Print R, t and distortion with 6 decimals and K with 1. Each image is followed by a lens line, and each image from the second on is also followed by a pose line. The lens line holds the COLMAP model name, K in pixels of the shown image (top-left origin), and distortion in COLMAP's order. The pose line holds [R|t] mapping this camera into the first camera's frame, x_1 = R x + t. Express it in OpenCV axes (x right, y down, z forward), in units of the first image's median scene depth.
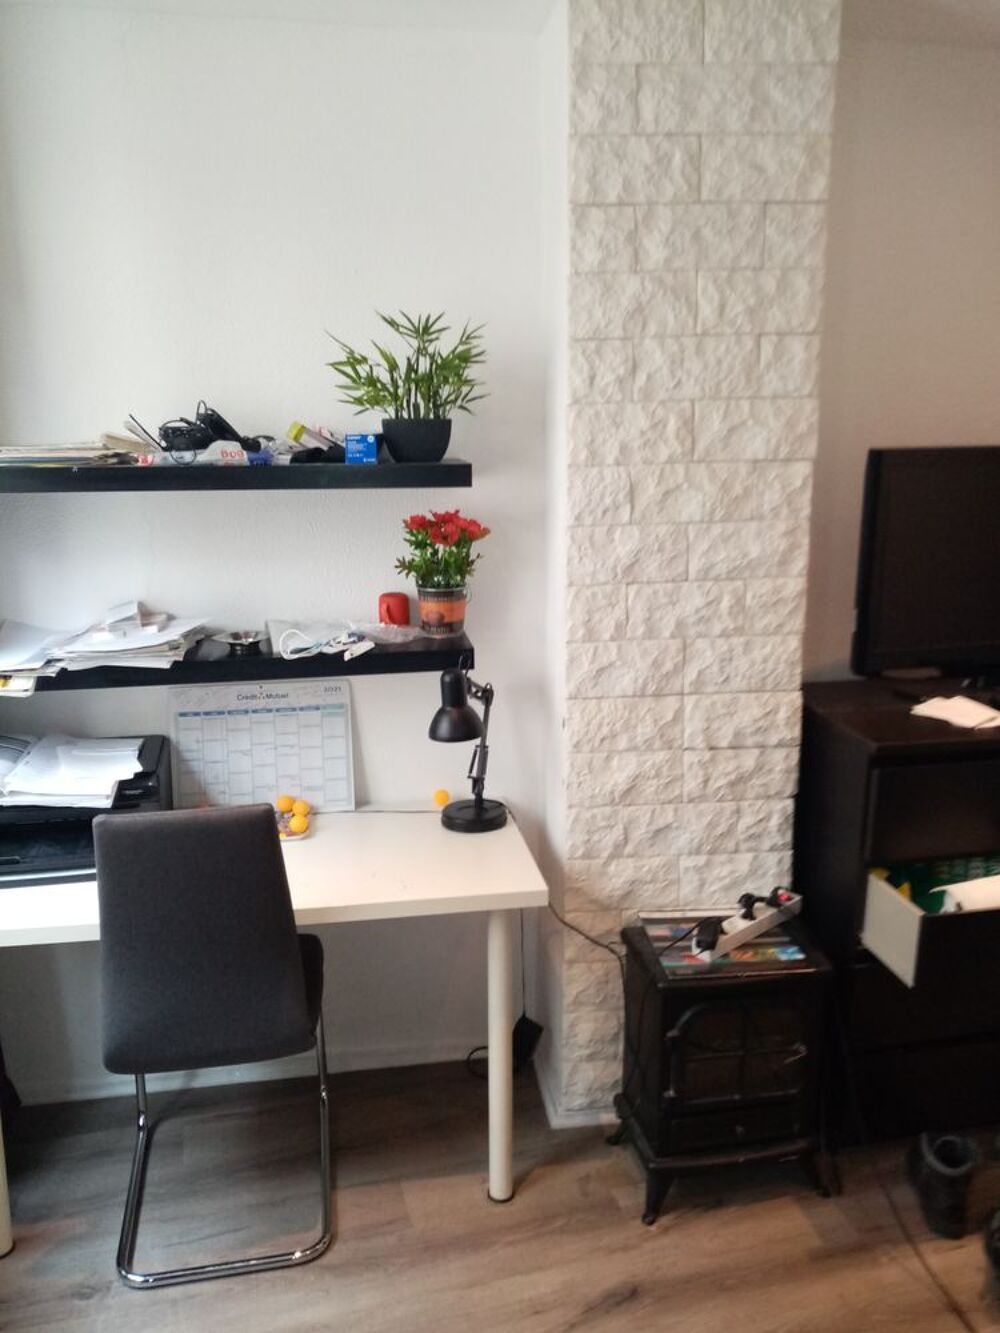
lens RADIAL K [[1016.7, 0, 500.0], [0, 1016.7, 666.5], [0, 0, 1]] dist [0.117452, -0.165922]
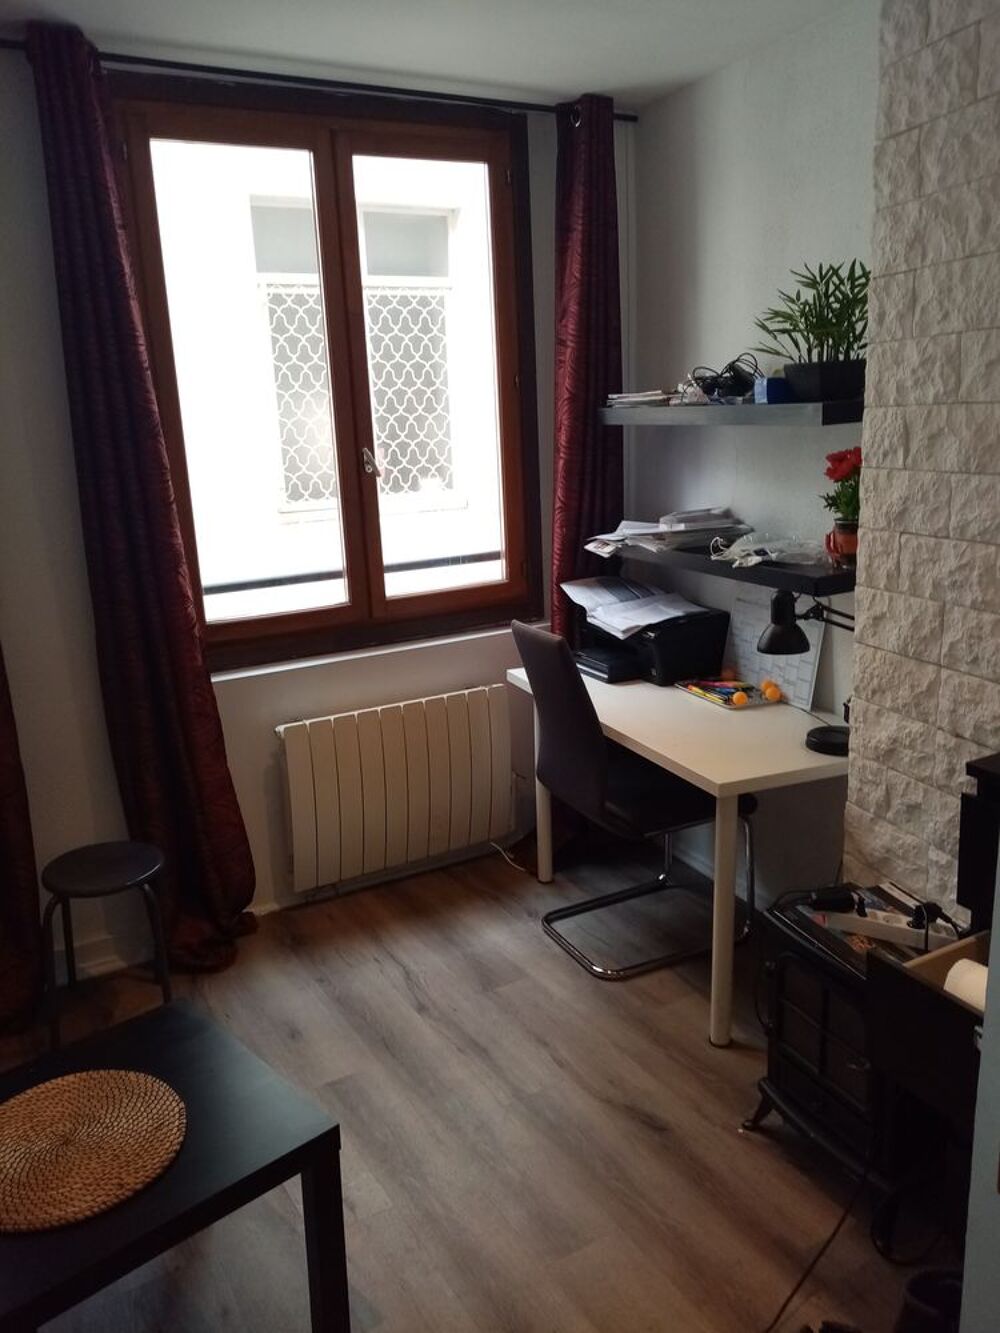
lens RADIAL K [[997.8, 0, 502.1], [0, 997.8, 640.4], [0, 0, 1]] dist [0.068688, 0.000780]
pose [[0.311296, 0.226472, -0.922933, 0.901932], [-0.175020, 0.968238, 0.178556, -0.087826], [0.934057, 0.105948, 0.341046, 0.352131]]
